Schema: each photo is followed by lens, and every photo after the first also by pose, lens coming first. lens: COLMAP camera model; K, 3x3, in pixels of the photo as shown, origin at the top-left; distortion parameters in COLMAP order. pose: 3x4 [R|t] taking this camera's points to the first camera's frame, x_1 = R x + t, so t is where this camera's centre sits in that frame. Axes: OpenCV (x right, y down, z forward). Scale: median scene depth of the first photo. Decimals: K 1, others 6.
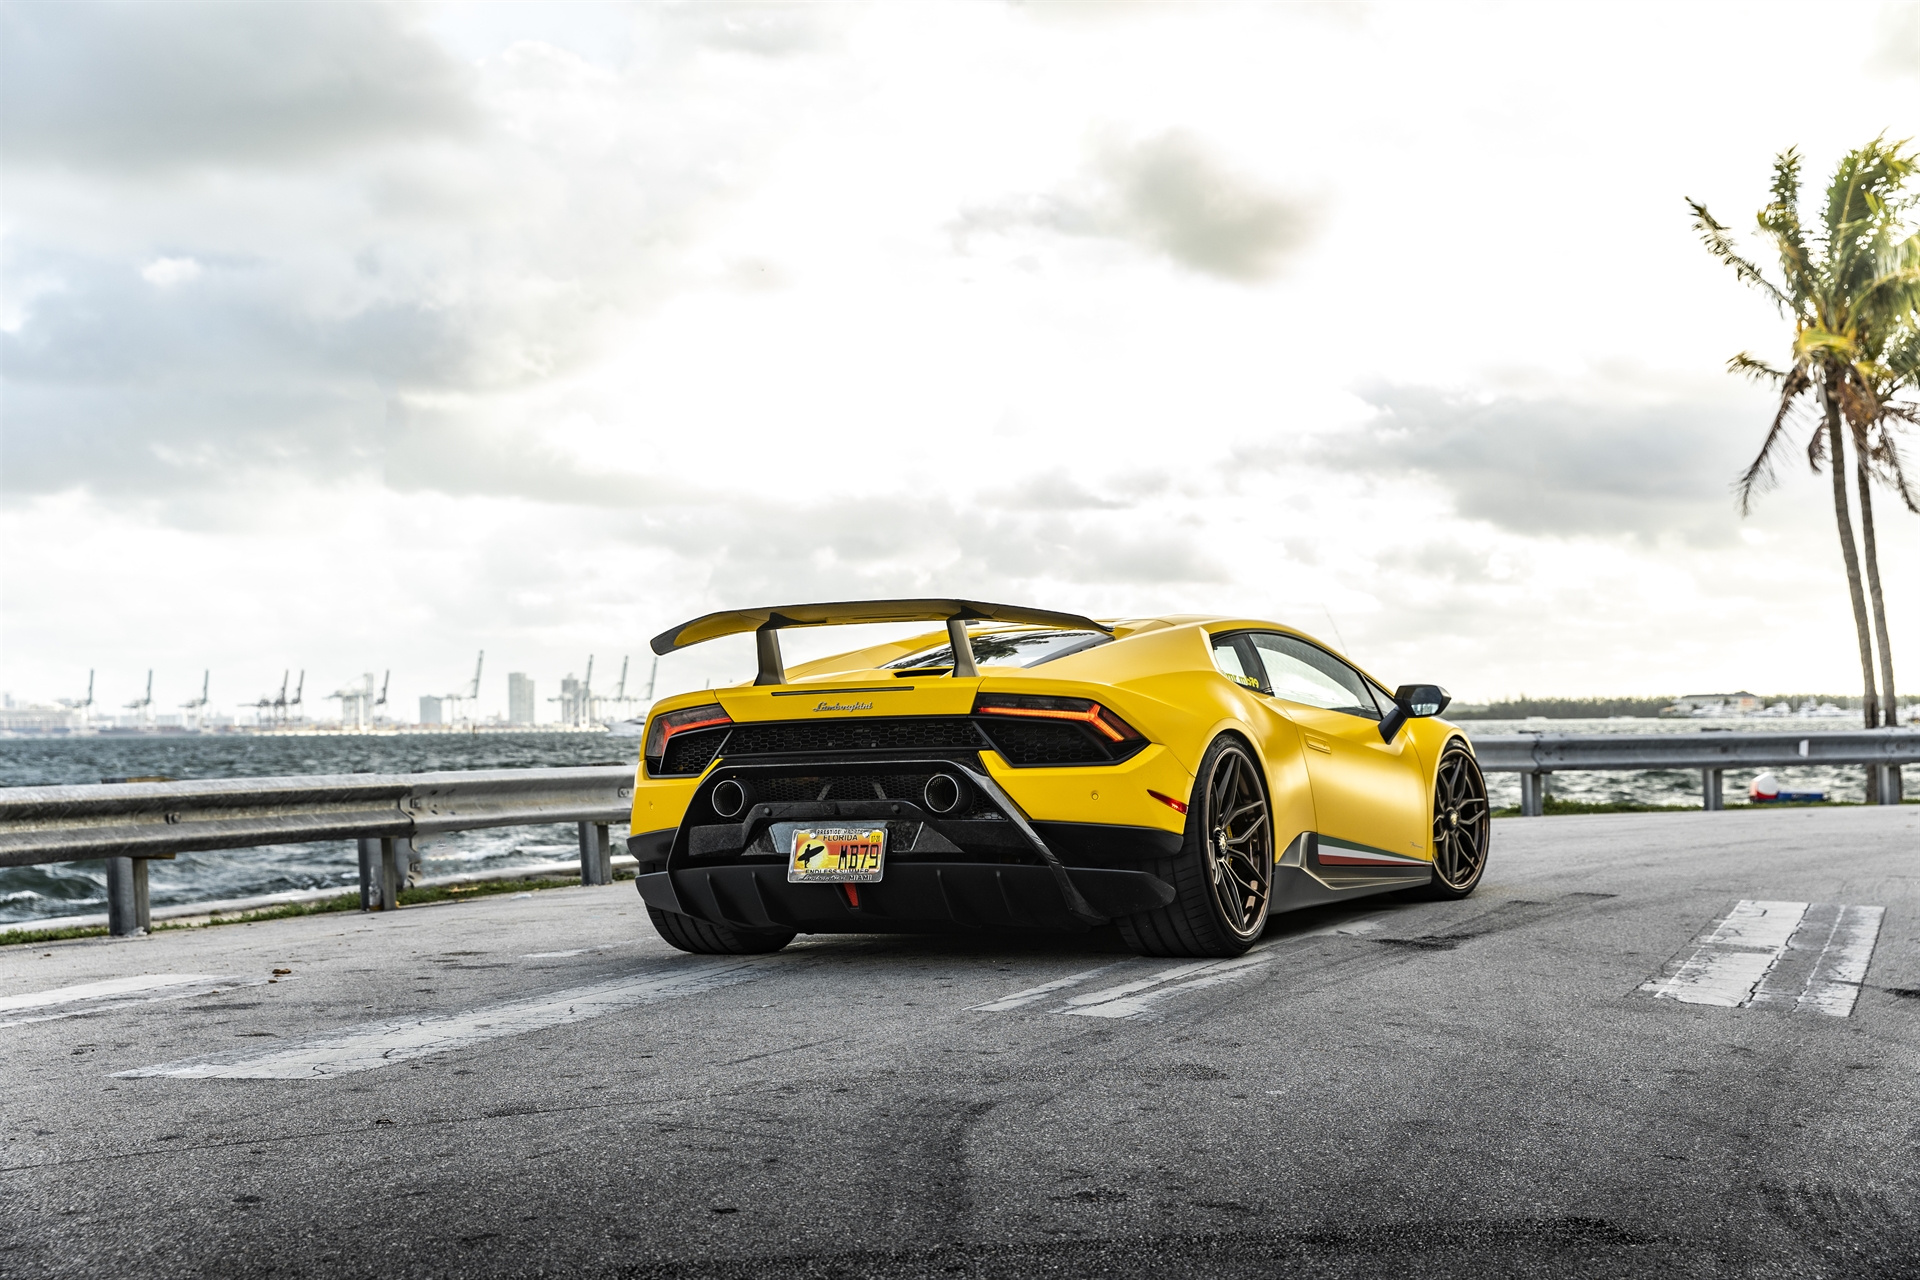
lens RADIAL K [[2647.0, 0, 962.3], [0, 2647.0, 737.0], [0, 0, 1]] dist [0.025840, -0.016741]
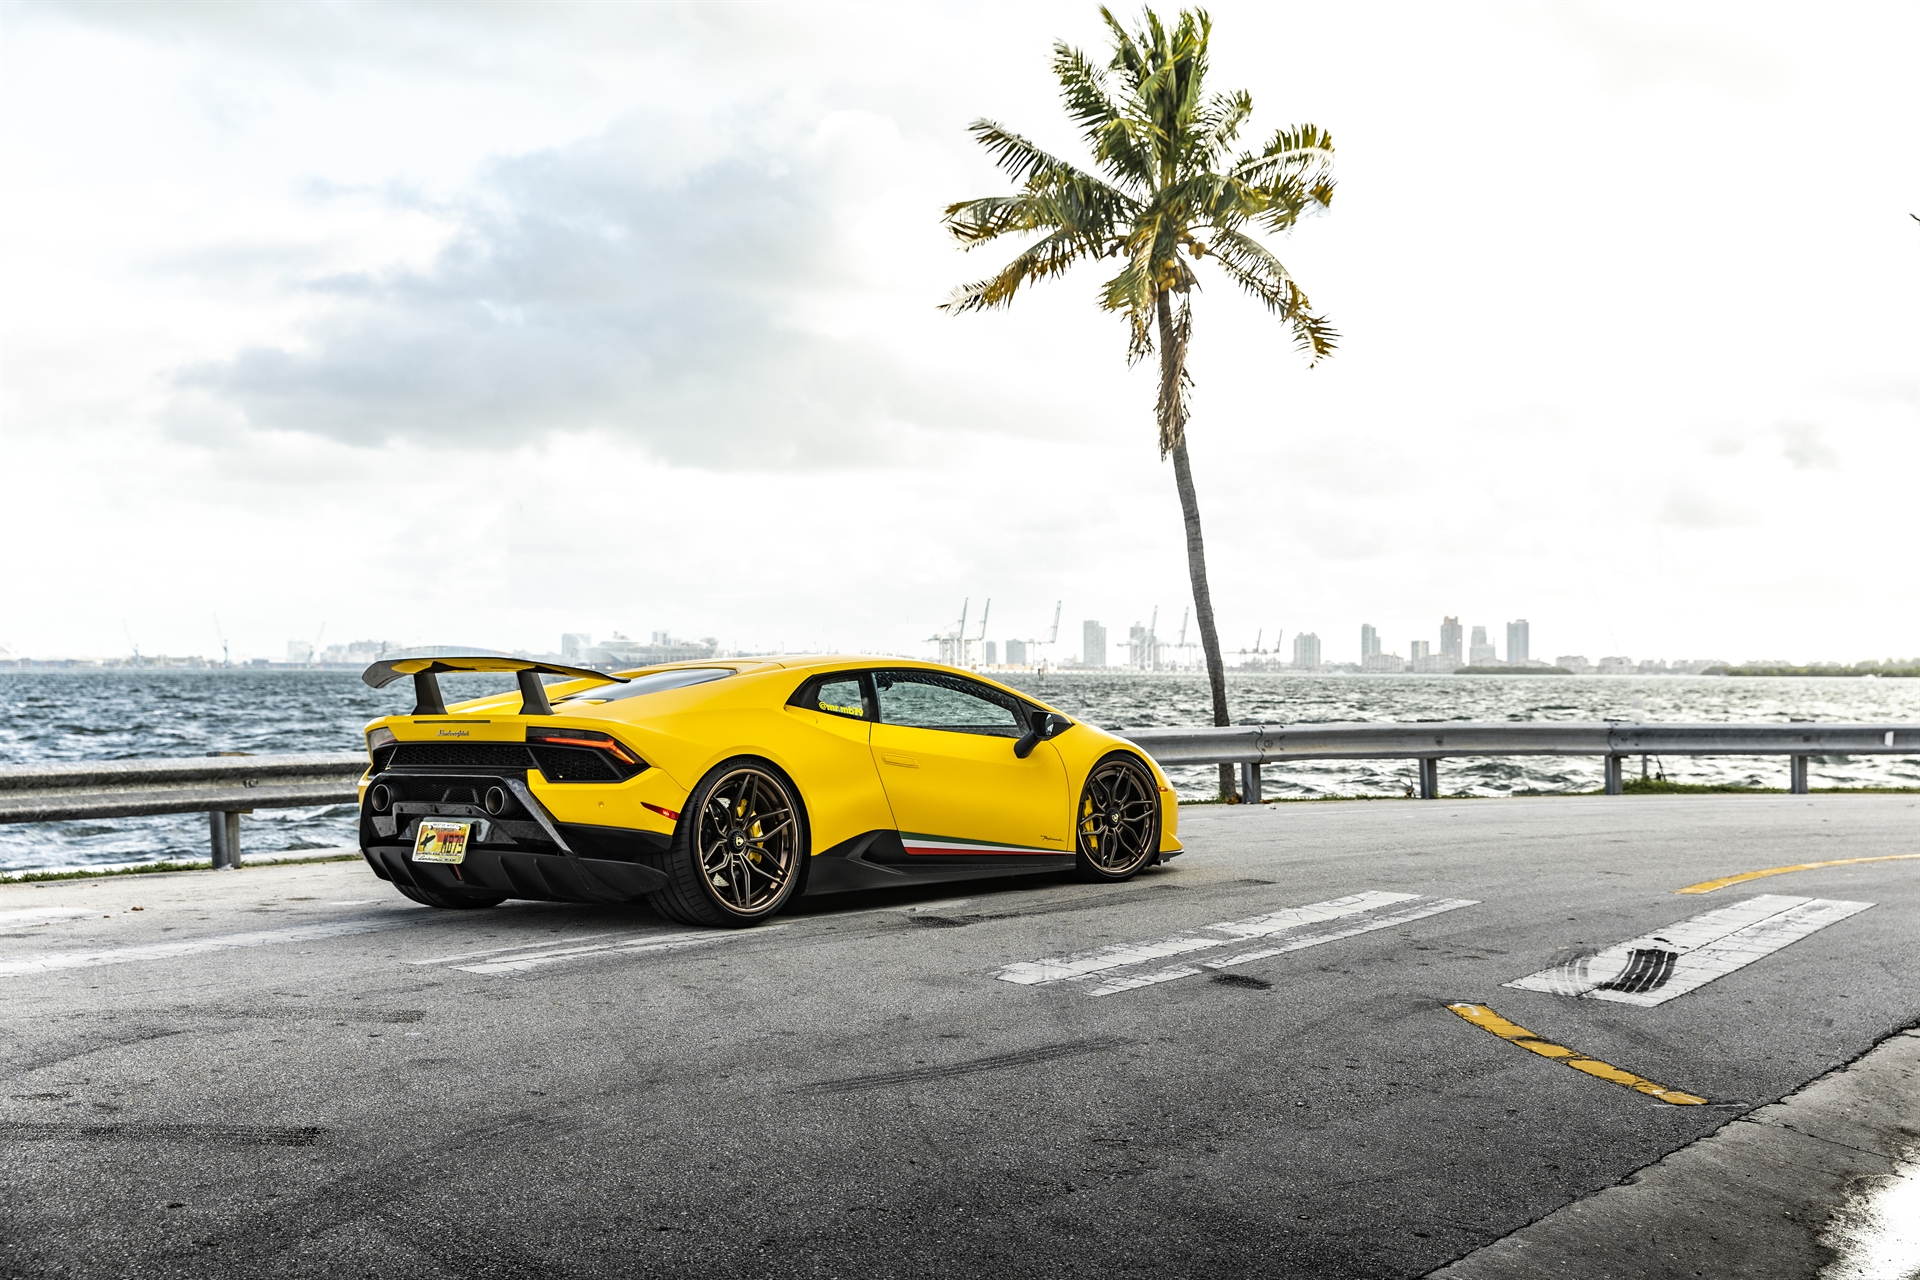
lens RADIAL K [[2385.2, 0, 960.0], [0, 2385.2, 640.0], [0, 0, 1]] dist [0.024147, -0.017108]
pose [[0.974108, 0.013863, -0.225659, 0.376334], [-0.017516, 0.999746, -0.014197, -0.035986], [0.225405, 0.017782, 0.974103, -0.108375]]
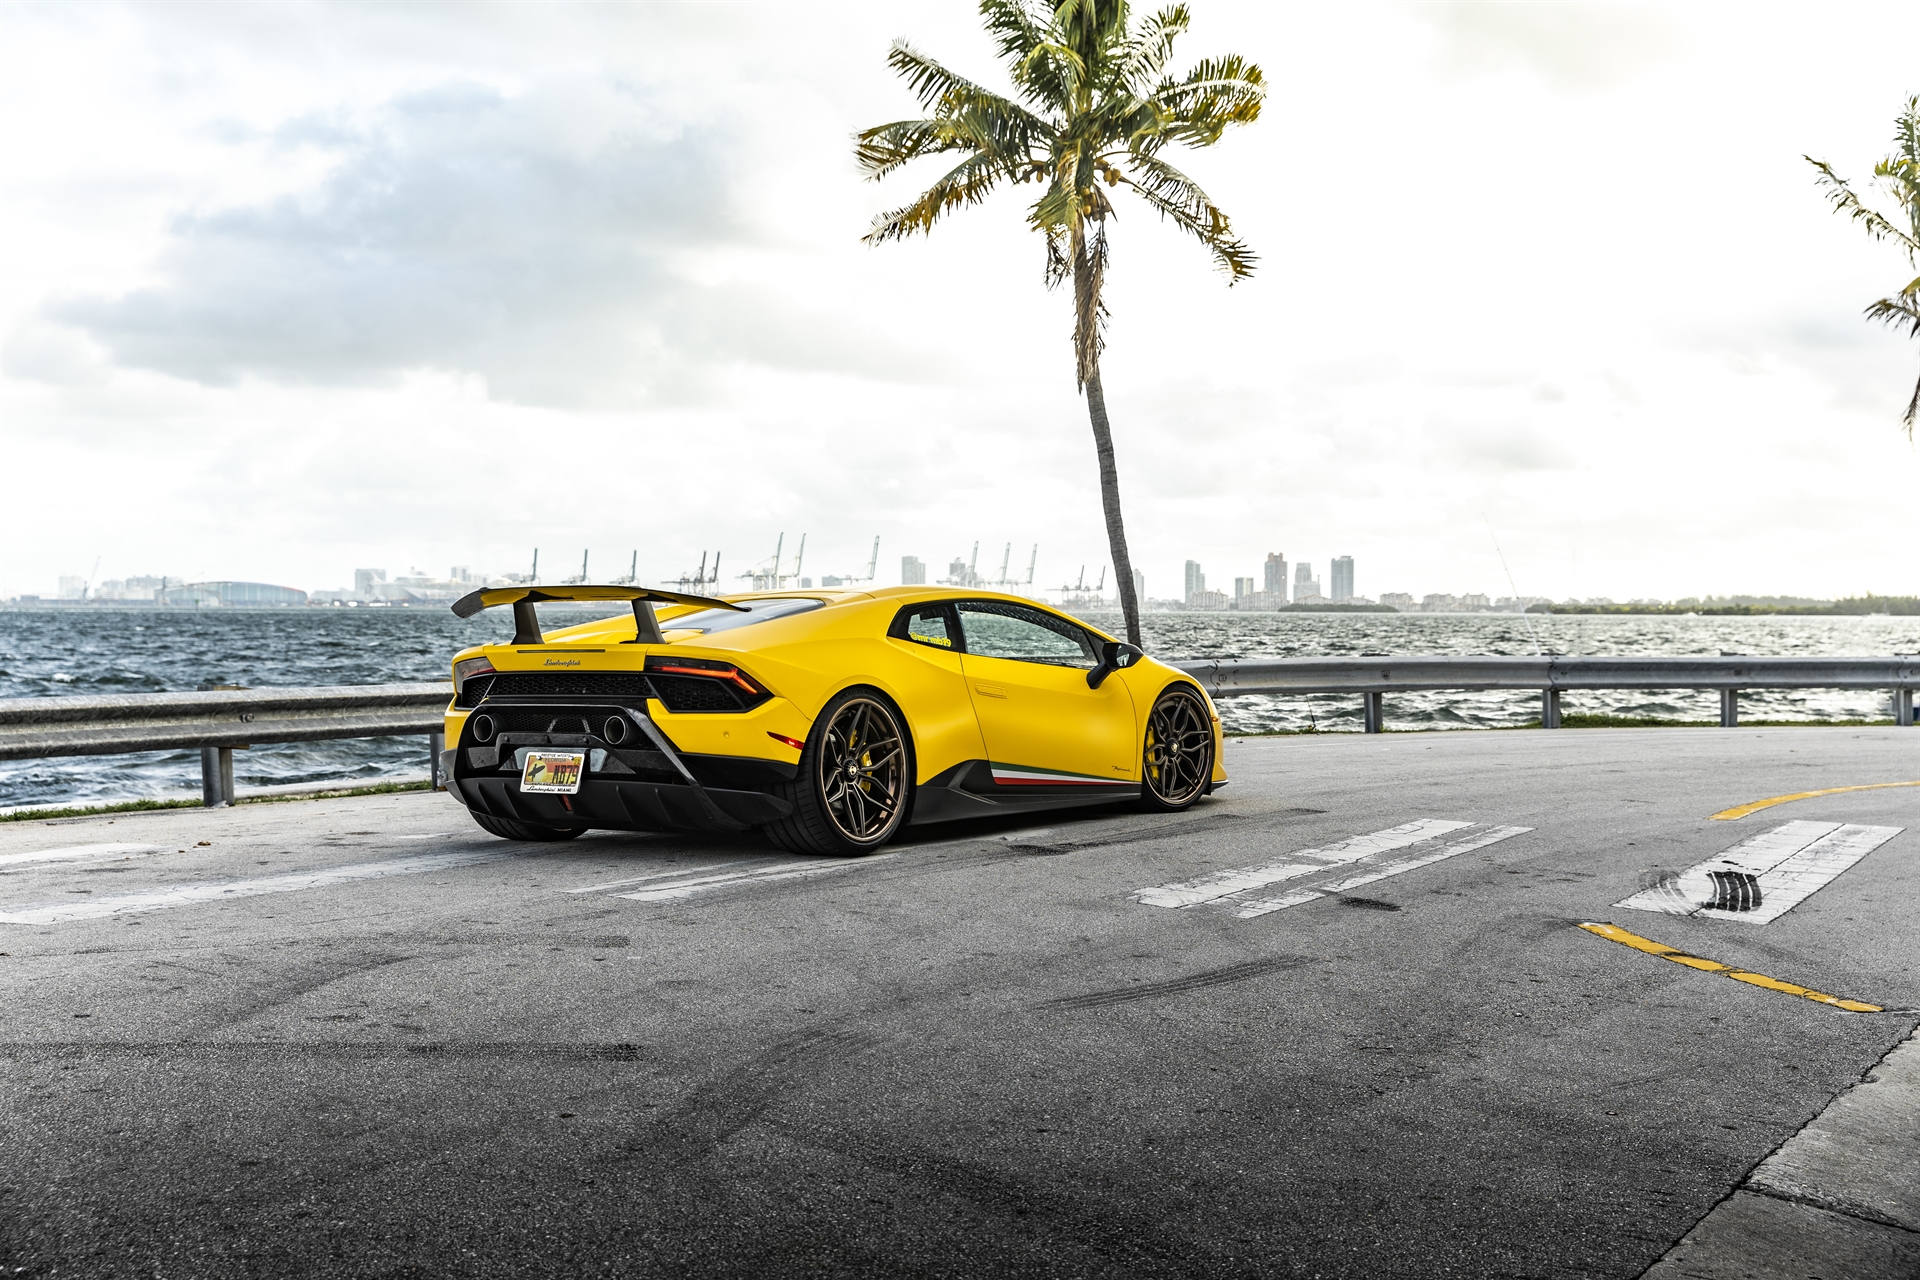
lens RADIAL K [[2462.7, 0, 960.0], [0, 2462.7, 640.0], [0, 0, 1]] dist [0.020823, 0.036707]
pose [[0.988630, 0.018950, -0.149171, 0.265332], [-0.017627, 0.999793, 0.010189, -0.030492], [0.149333, -0.007444, 0.988759, -0.164194]]
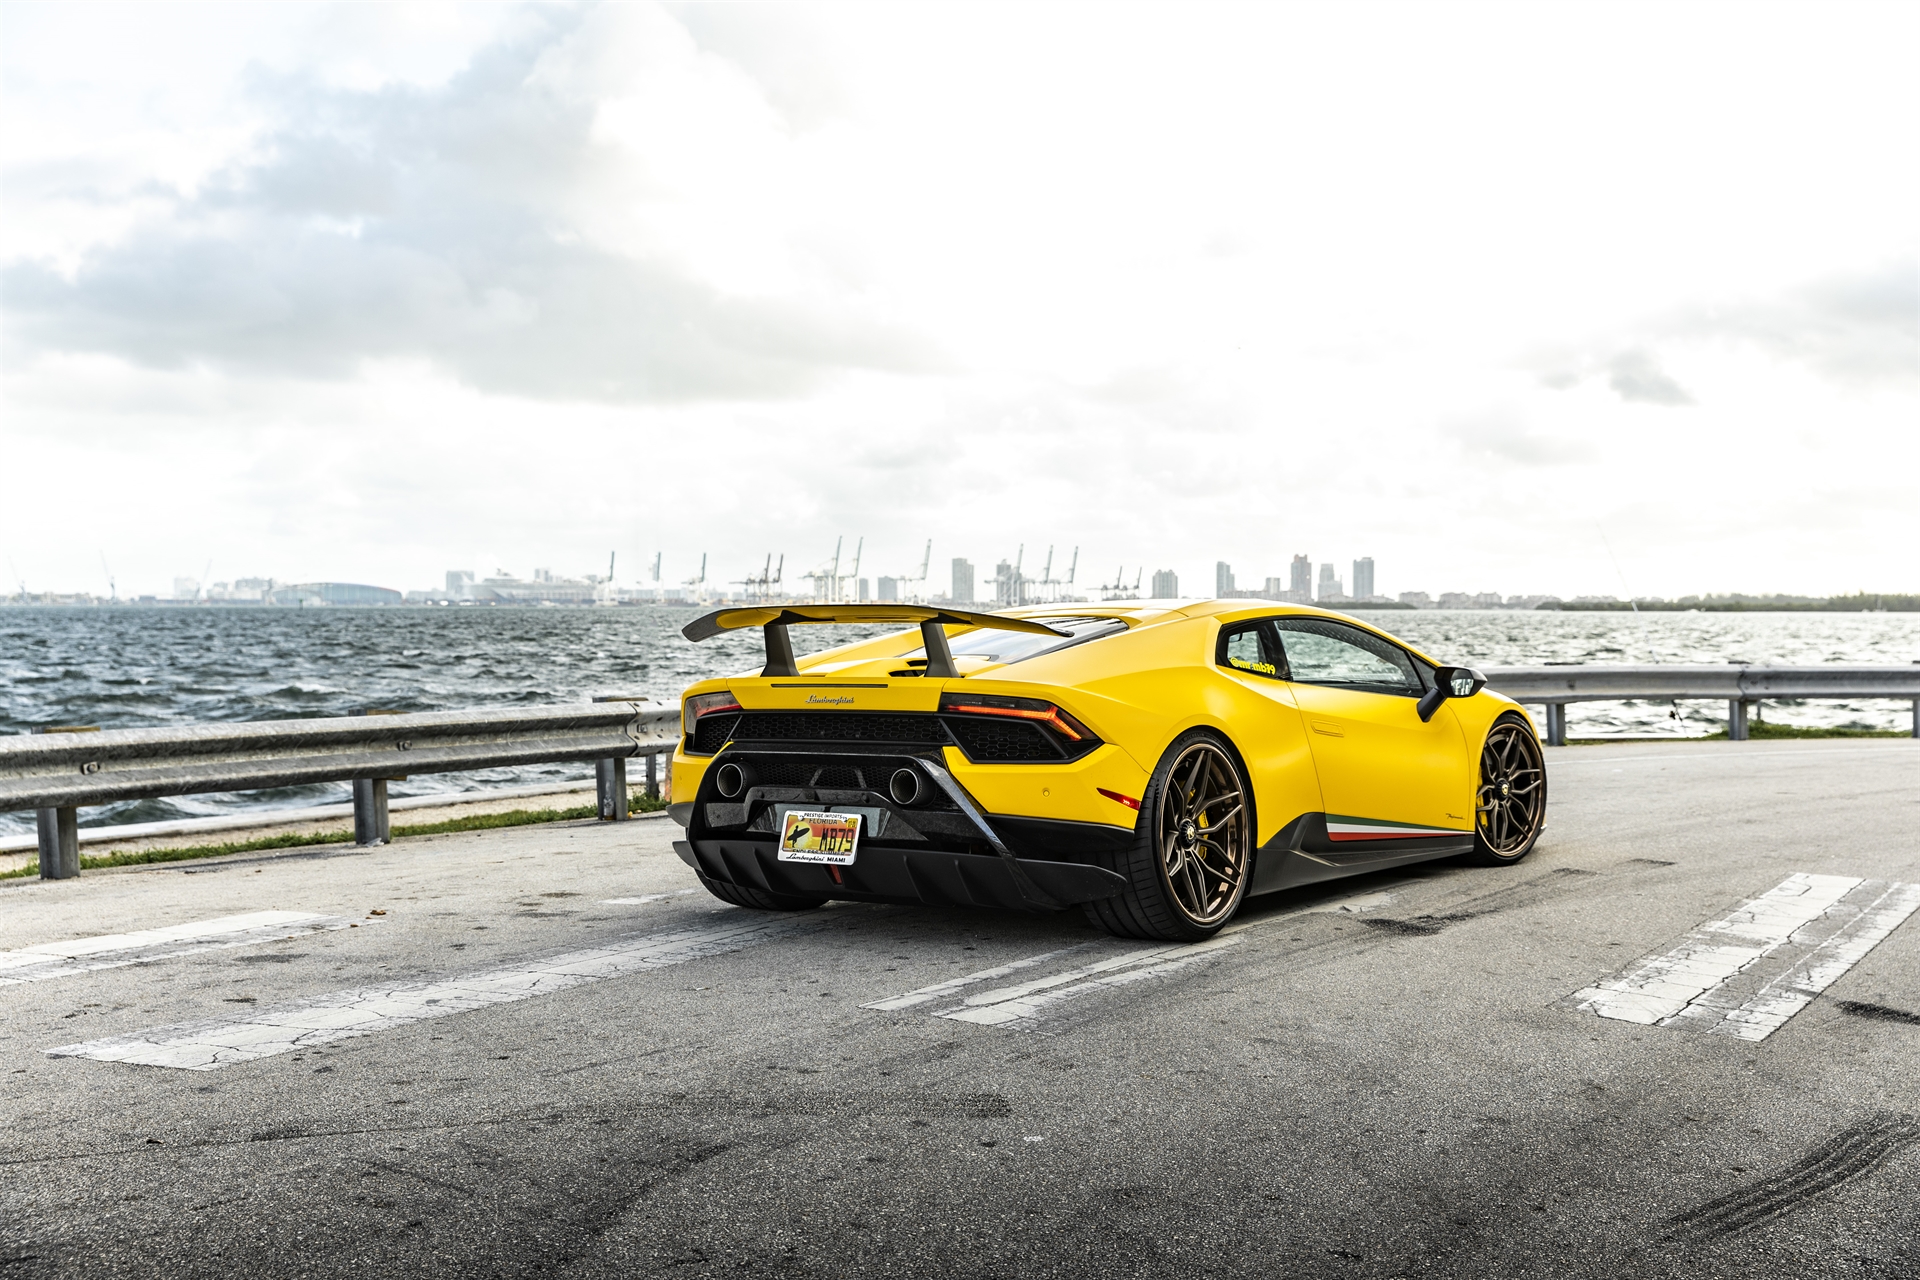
lens RADIAL K [[2282.4, 0, 960.0], [0, 2282.4, 640.0], [0, 0, 1]] dist [0.021204, 0.016179]
pose [[0.985717, 0.018276, -0.167415, 0.126576], [-0.016418, 0.999787, 0.012476, -0.037481], [0.167608, -0.009549, 0.985808, 0.067601]]
